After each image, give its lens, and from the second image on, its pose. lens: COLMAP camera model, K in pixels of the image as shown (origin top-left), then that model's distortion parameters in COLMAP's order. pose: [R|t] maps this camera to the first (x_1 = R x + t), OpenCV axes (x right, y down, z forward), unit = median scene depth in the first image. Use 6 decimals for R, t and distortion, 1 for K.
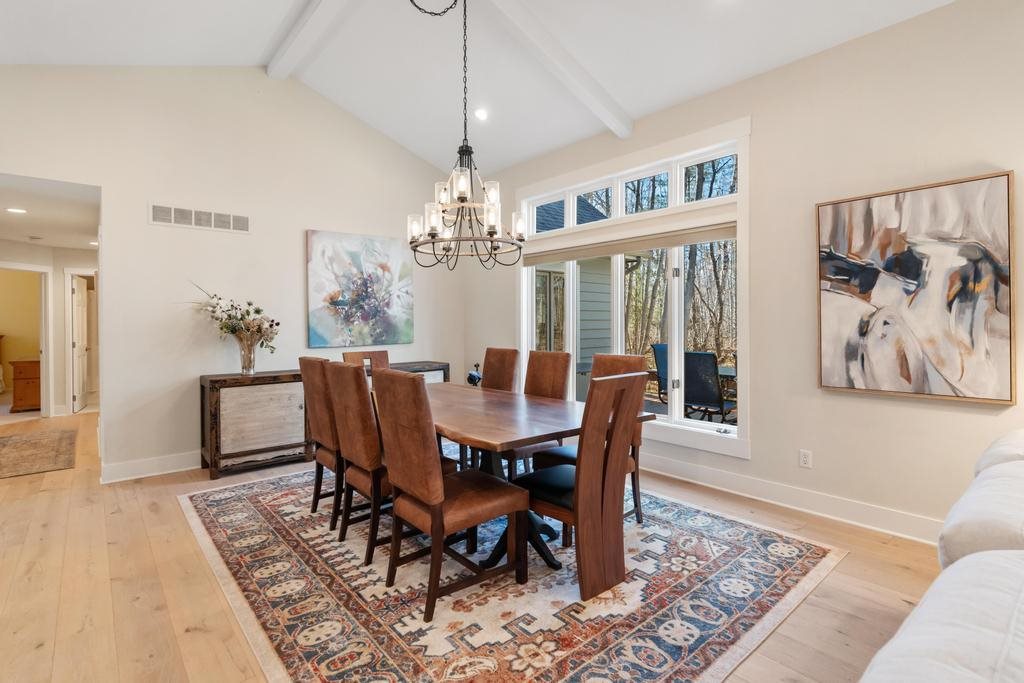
lens RADIAL K [[488.8, 0, 507.4], [0, 488.8, 326.8], [0, 0, 1]] dist [-0.004722, -0.000062]
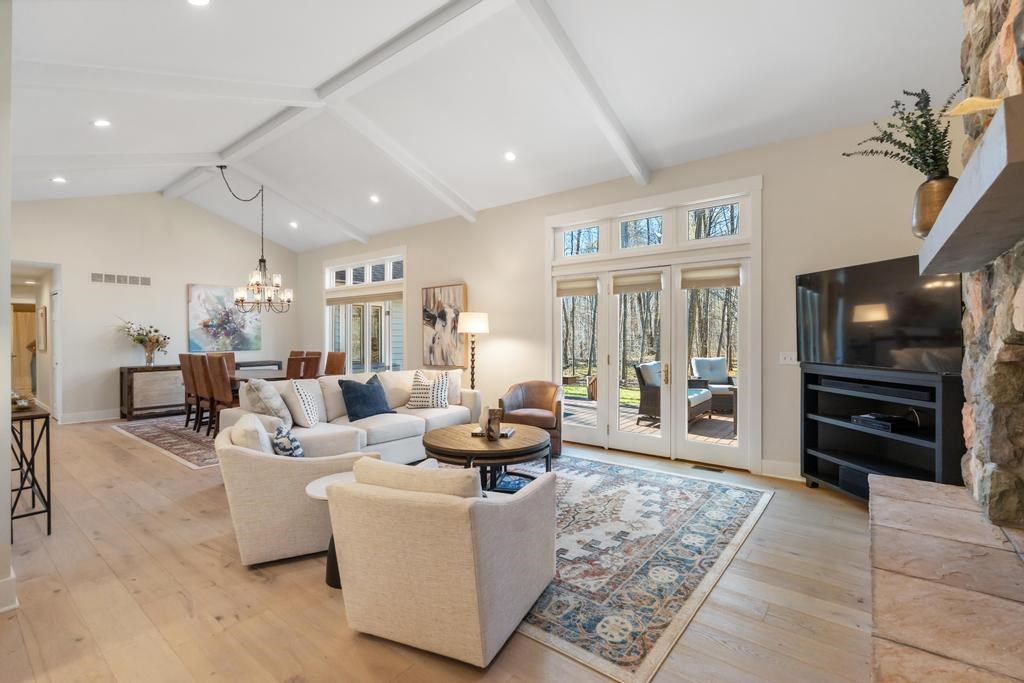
lens RADIAL K [[455.8, 0, 509.4], [0, 455.8, 337.0], [0, 0, 1]] dist [-0.011457, 0.002973]
pose [[0.980725, 0.001930, 0.195384, 0.643357], [-0.000284, 0.999964, -0.008455, 0.005056], [-0.195393, 0.008237, 0.980690, -1.307260]]
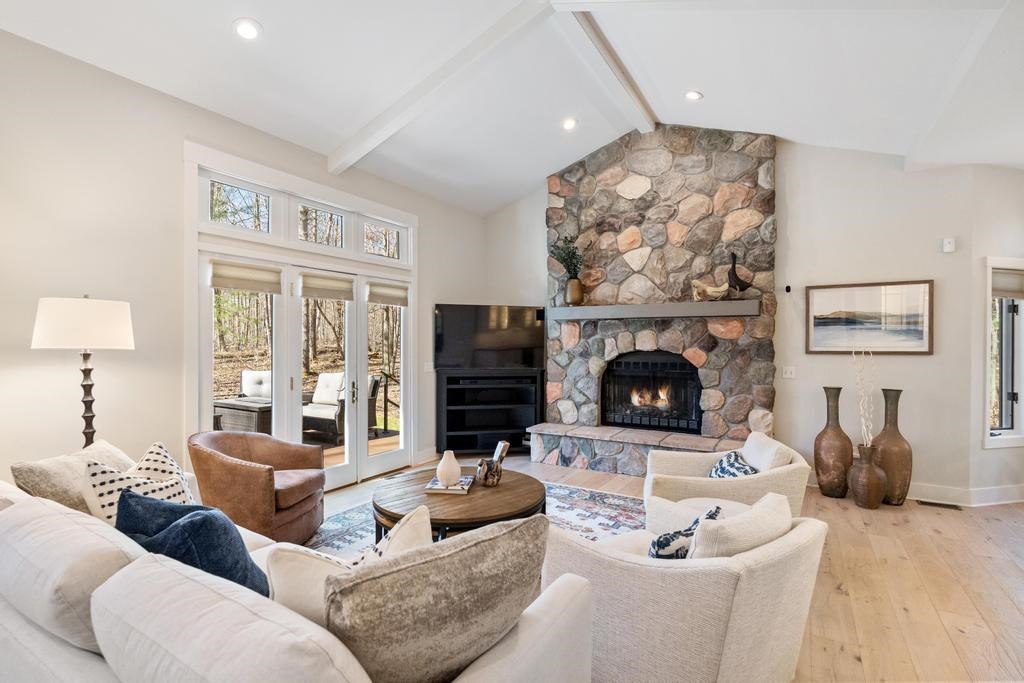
lens RADIAL K [[488.8, 0, 518.3], [0, 488.8, 344.6], [0, 0, 1]] dist [-0.004722, -0.000062]
pose [[-0.328980, -0.001807, 0.944335, -0.144062], [0.006215, 0.999972, 0.004078, -0.034118], [-0.944317, 0.007211, -0.328959, 0.127303]]
